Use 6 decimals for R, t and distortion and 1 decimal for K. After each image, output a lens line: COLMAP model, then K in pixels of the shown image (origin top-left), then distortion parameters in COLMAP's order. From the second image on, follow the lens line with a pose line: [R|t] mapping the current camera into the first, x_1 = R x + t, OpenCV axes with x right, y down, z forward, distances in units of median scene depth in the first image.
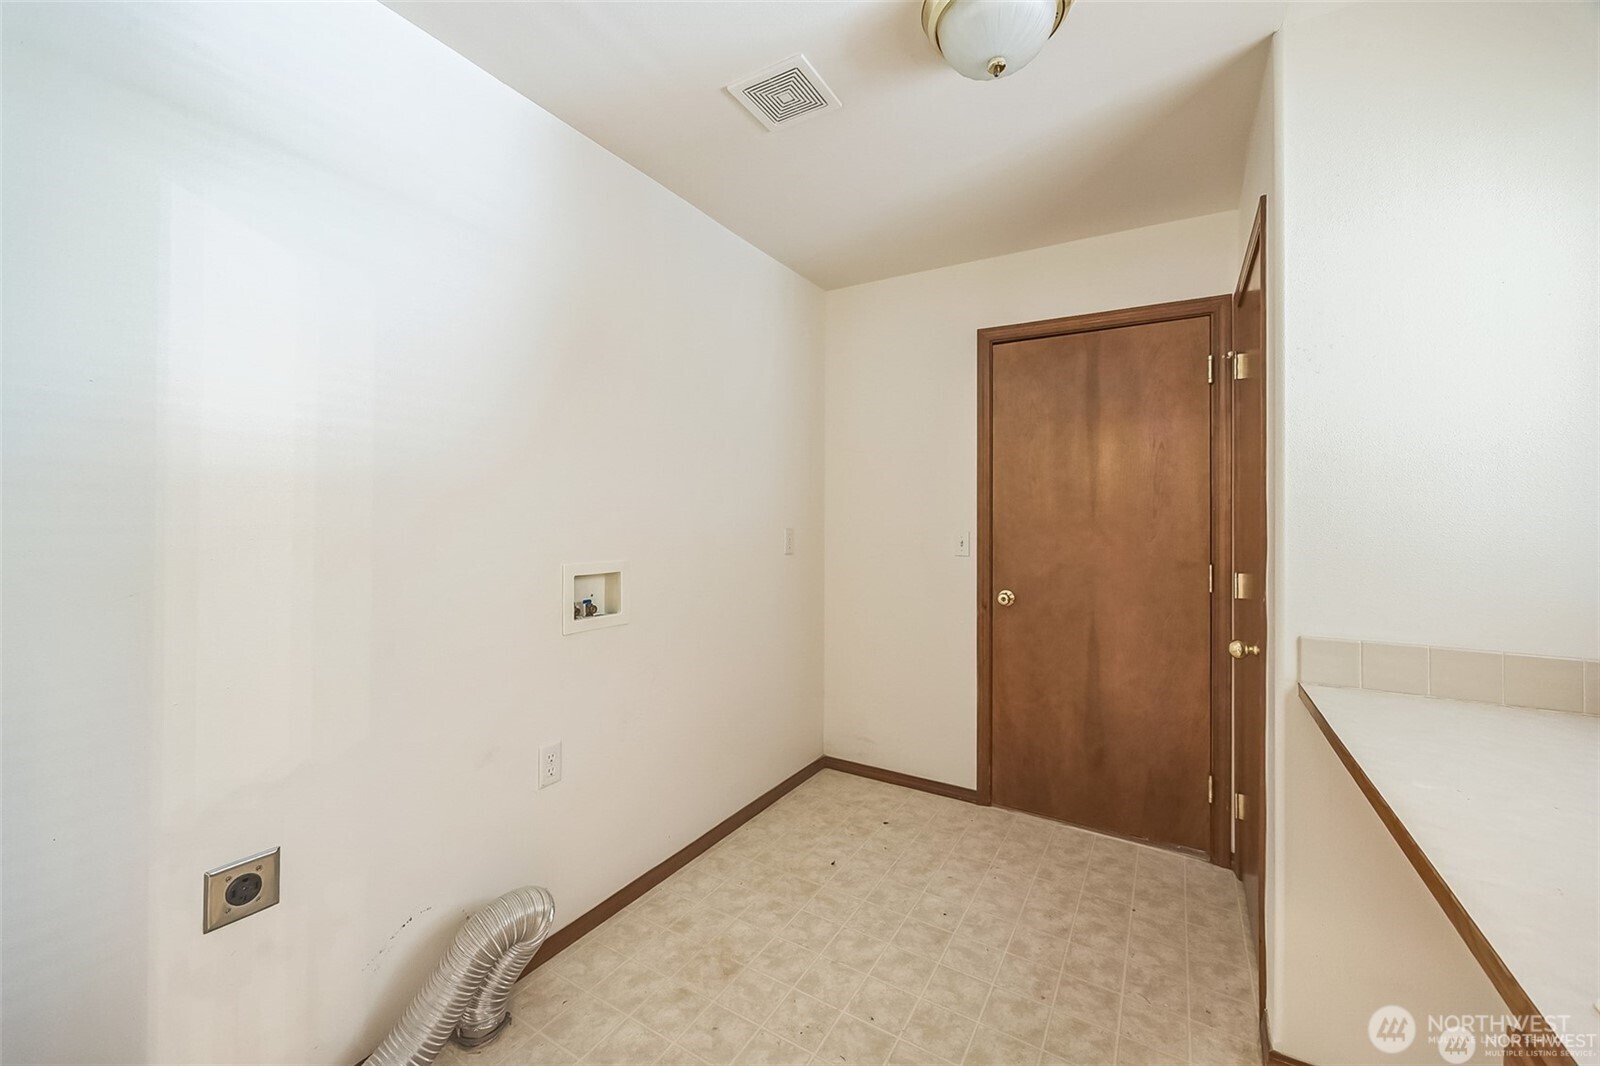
lens RADIAL K [[621.3, 0, 801.5], [0, 621.3, 520.6], [0, 0, 1]] dist [0.003728, -0.001336]
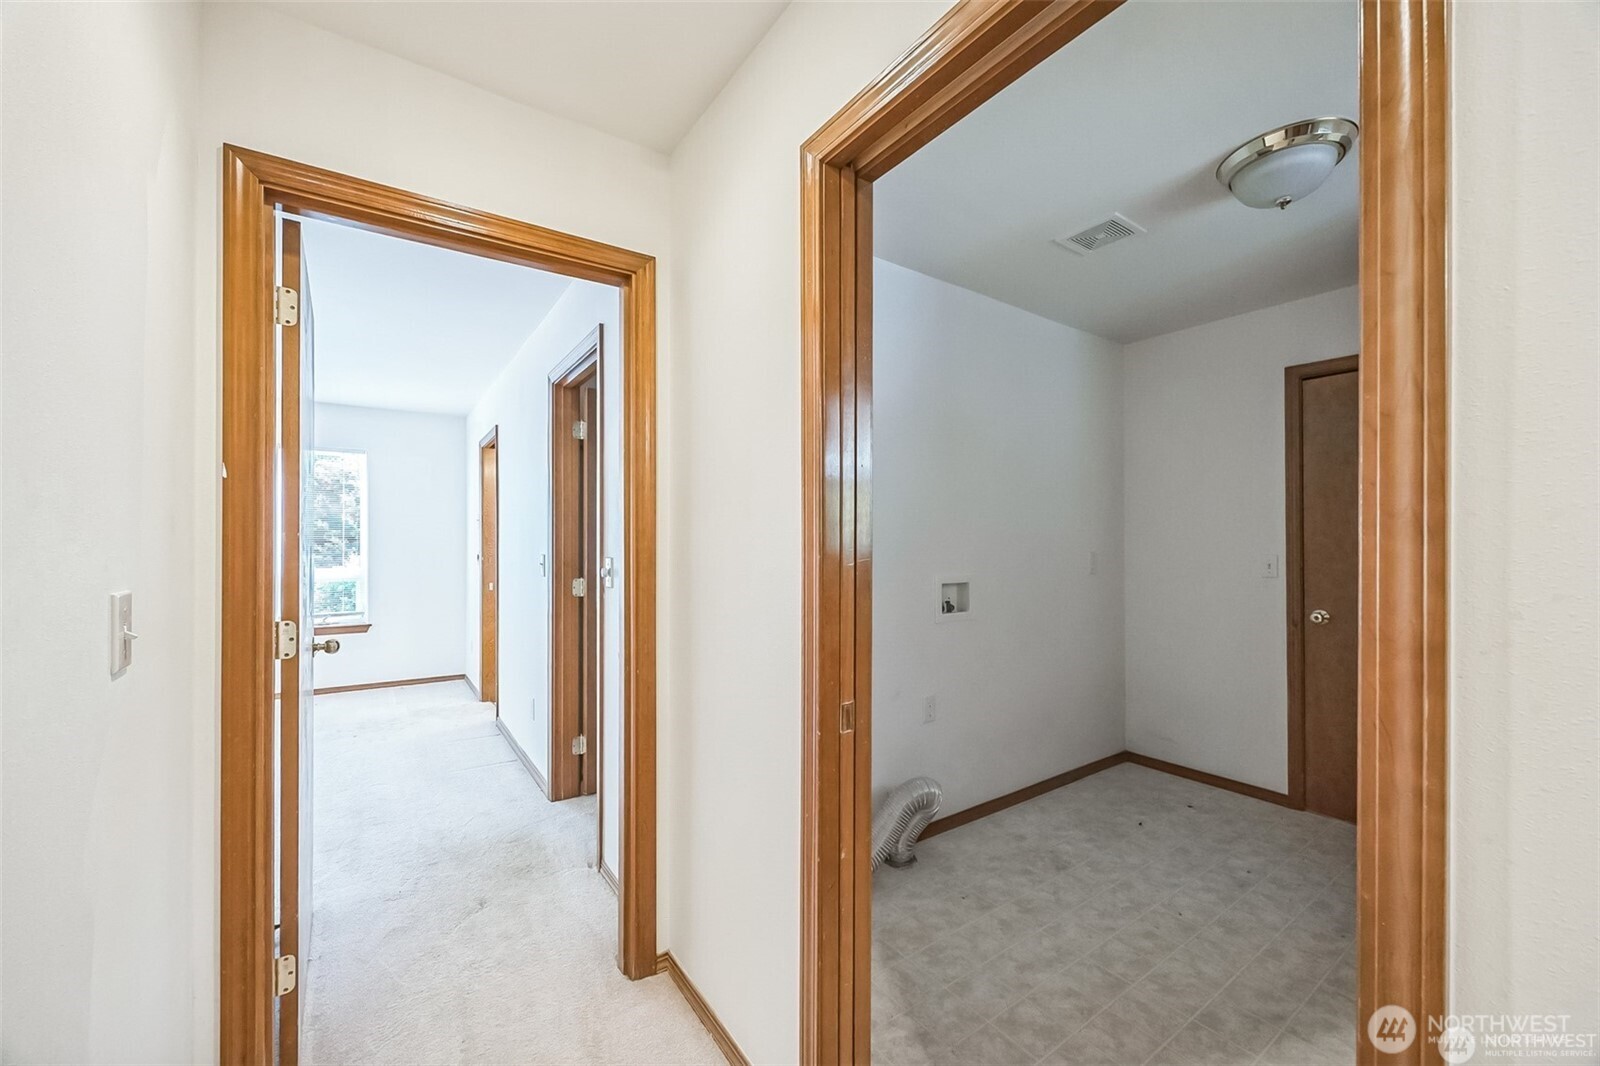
lens RADIAL K [[621.3, 0, 800.4], [0, 621.3, 543.8], [0, 0, 1]] dist [0.003728, -0.001336]
pose [[0.913631, -0.007492, -0.406475, -0.066018], [0.005218, 0.999964, -0.006702, 0.002014], [0.406510, 0.004003, 0.913637, -0.446799]]
